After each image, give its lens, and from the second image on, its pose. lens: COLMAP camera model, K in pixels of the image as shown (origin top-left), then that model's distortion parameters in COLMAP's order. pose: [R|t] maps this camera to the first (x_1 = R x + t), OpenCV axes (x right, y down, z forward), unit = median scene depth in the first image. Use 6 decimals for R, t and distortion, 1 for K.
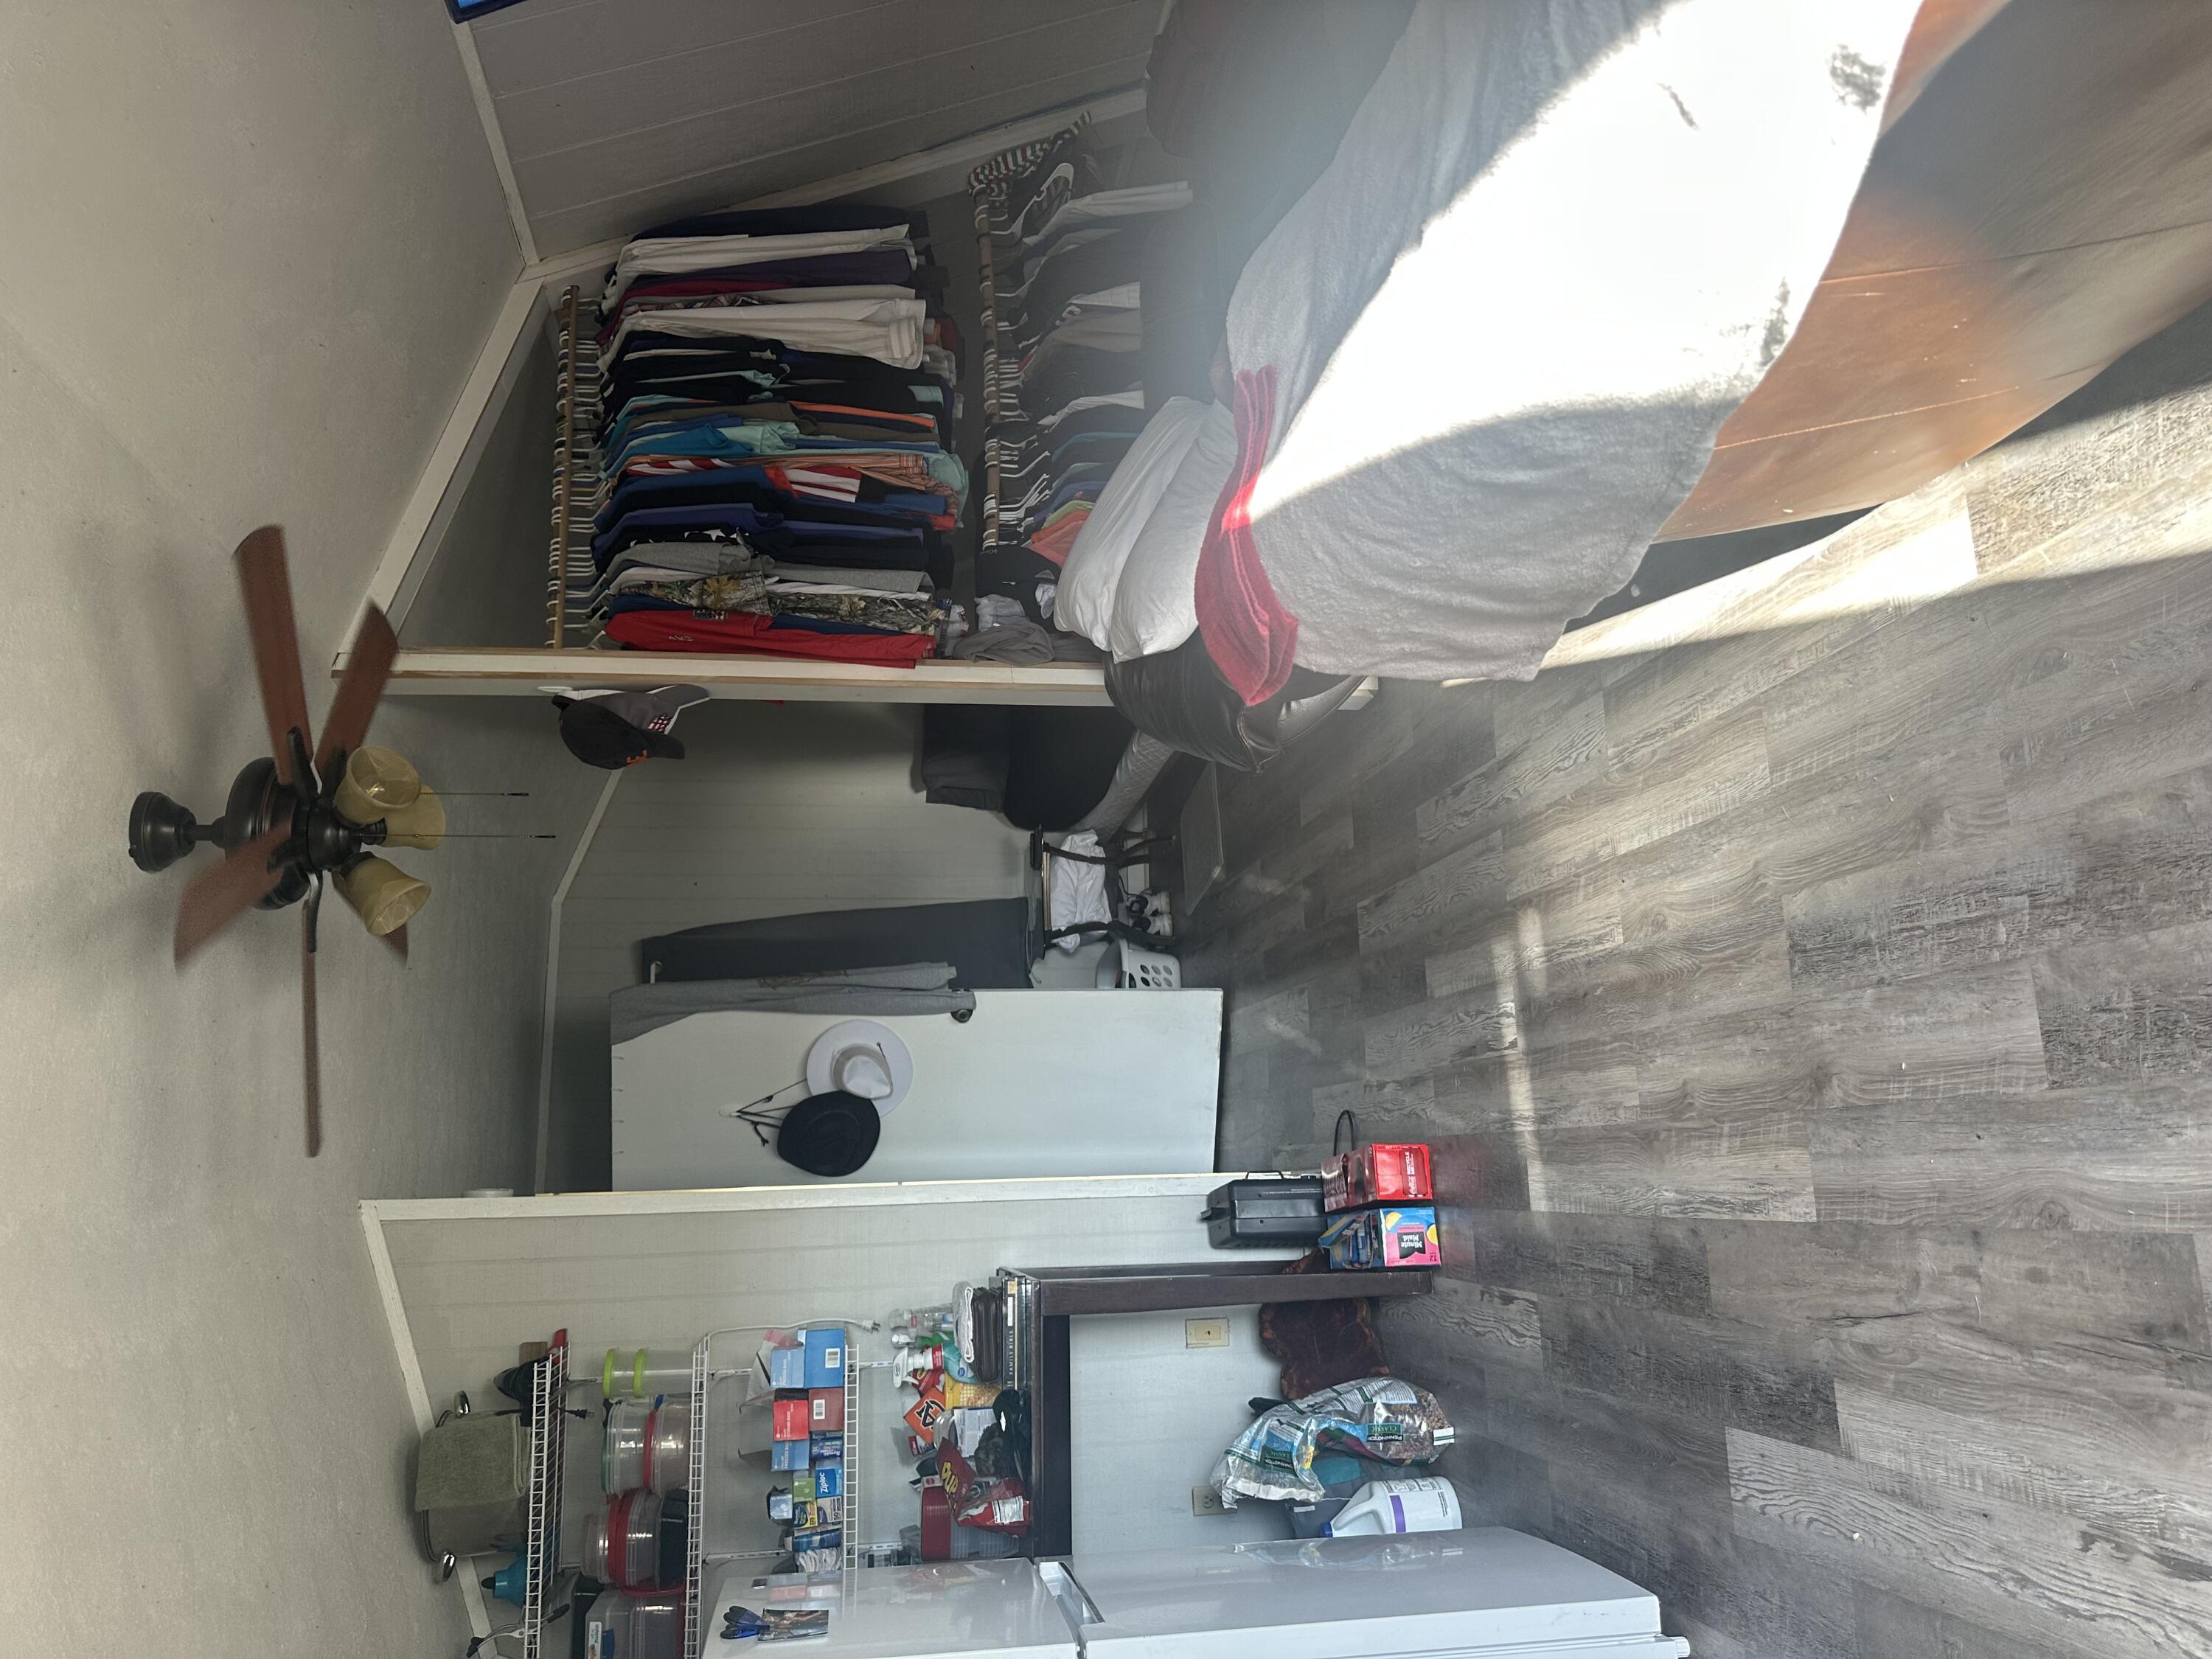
lens RADIAL K [[1577.1, 0, 1107.0], [0, 1577.1, 830.8], [0, 0, 1]] dist [-0.030568, -0.005873]
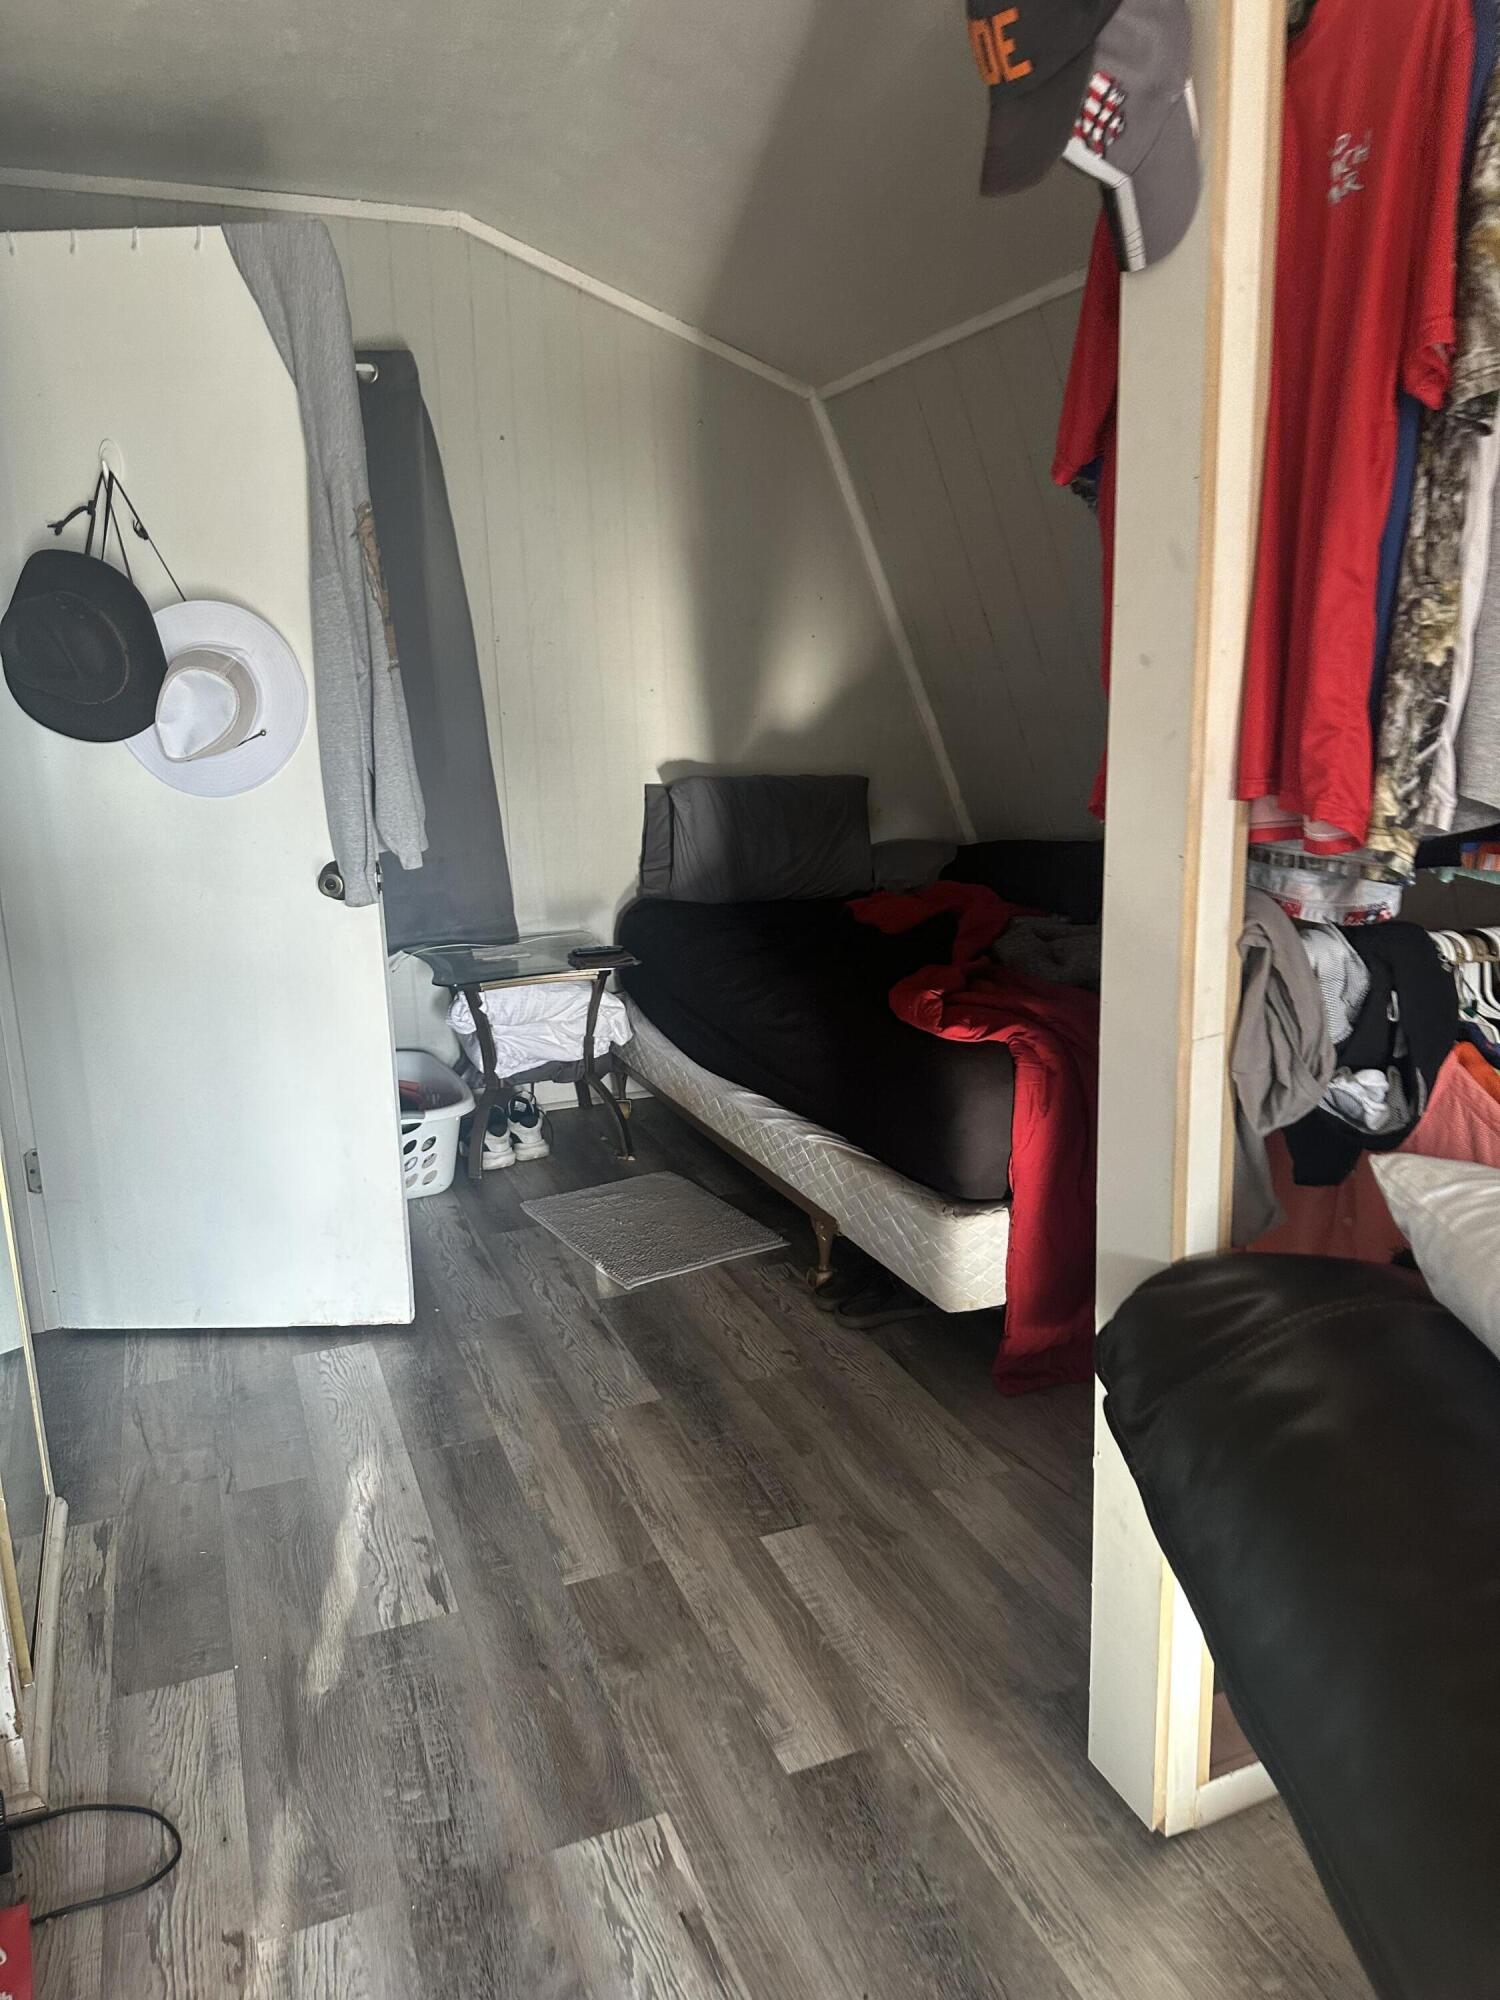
lens RADIAL K [[1426.0, 0, 817.8], [0, 1426.0, 999.1], [0, 0, 1]] dist [-0.030568, -0.005873]
pose [[0.065630, 0.995769, 0.064320, -0.060923], [-0.975717, 0.077540, -0.204850, 0.047325], [-0.208970, -0.049314, 0.976678, 0.401723]]
